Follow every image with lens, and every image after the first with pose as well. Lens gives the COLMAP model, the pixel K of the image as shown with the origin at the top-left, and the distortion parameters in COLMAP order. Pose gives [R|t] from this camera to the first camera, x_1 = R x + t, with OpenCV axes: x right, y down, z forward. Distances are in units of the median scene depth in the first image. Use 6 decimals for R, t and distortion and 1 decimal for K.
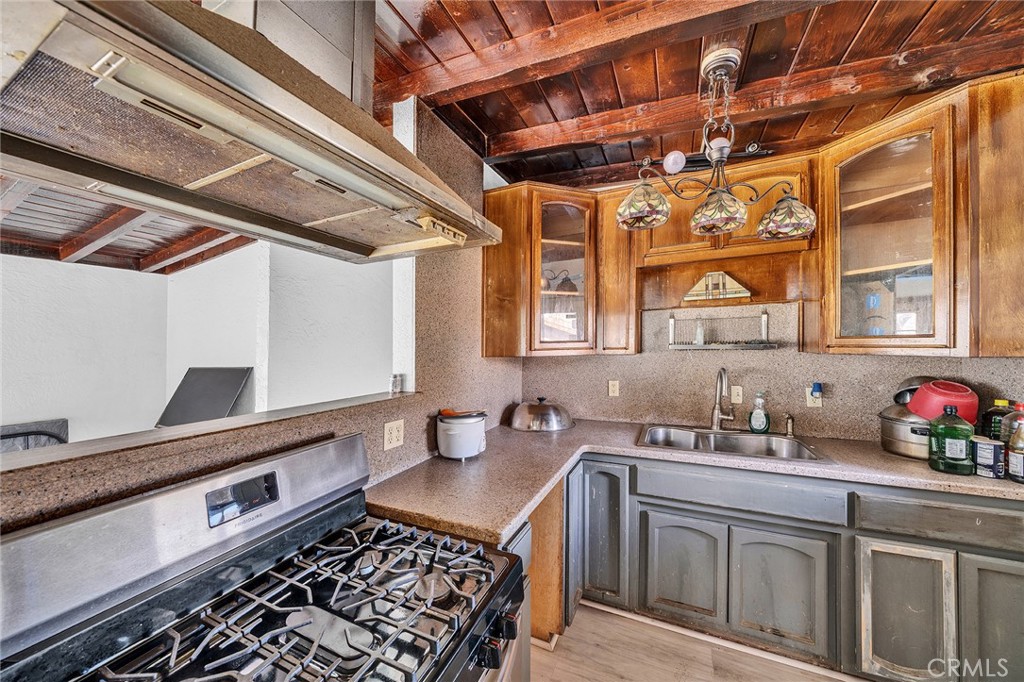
lens RADIAL K [[395.0, 0, 485.8], [0, 395.0, 348.2], [0, 0, 1]] dist [-0.001791, 0.000027]
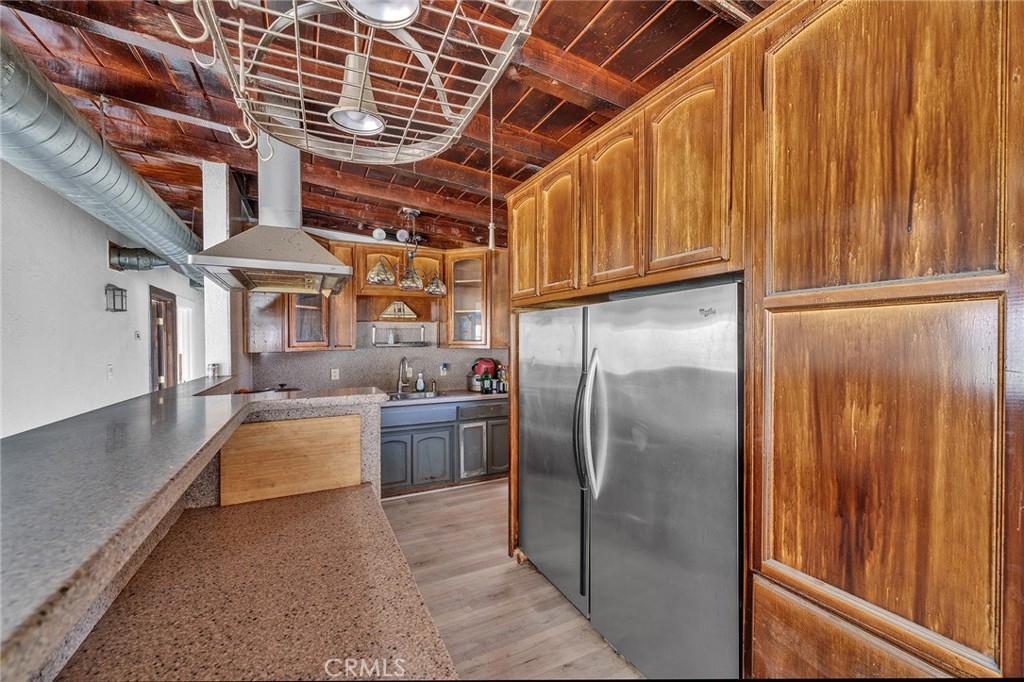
lens RADIAL K [[411.8, 0, 509.6], [0, 411.8, 333.0], [0, 0, 1]] dist [-0.001213, -0.000547]
pose [[0.642401, 0.024913, 0.765964, -0.561102], [0.004746, 0.999323, -0.036484, 0.012506], [-0.766354, 0.027073, 0.641847, -0.605602]]
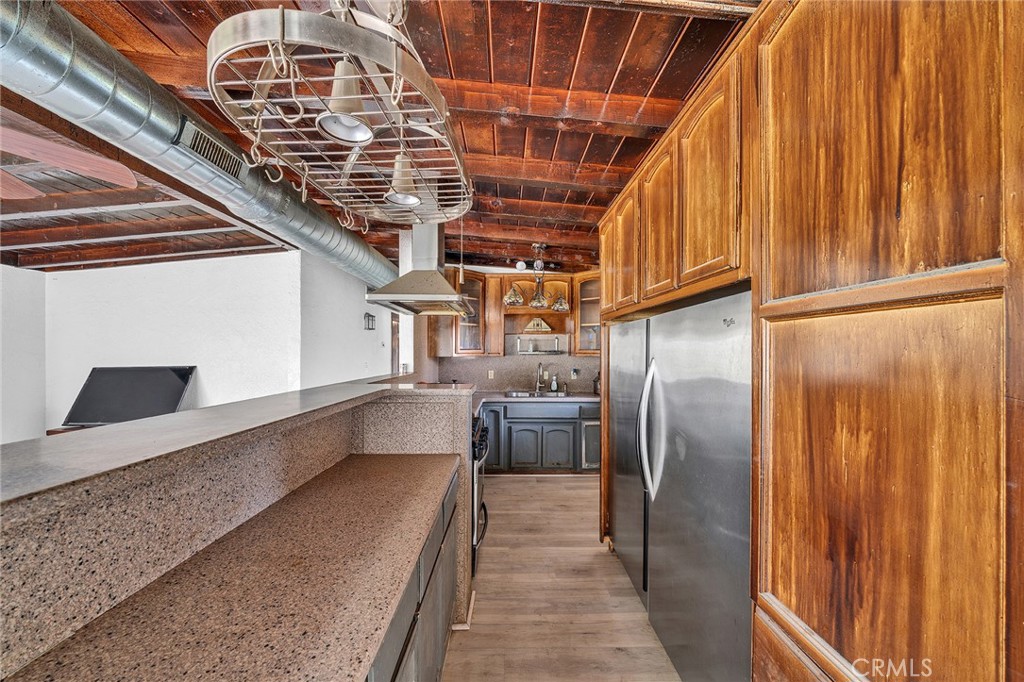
lens RADIAL K [[346.9, 0, 499.7], [0, 346.9, 336.8], [0, 0, 1]] dist [-0.005380, 0.000078]
pose [[0.912059, 0.032248, 0.408790, -0.433631], [-0.011493, 0.998522, -0.053126, 0.011763], [-0.409899, 0.043756, 0.911081, -0.729391]]
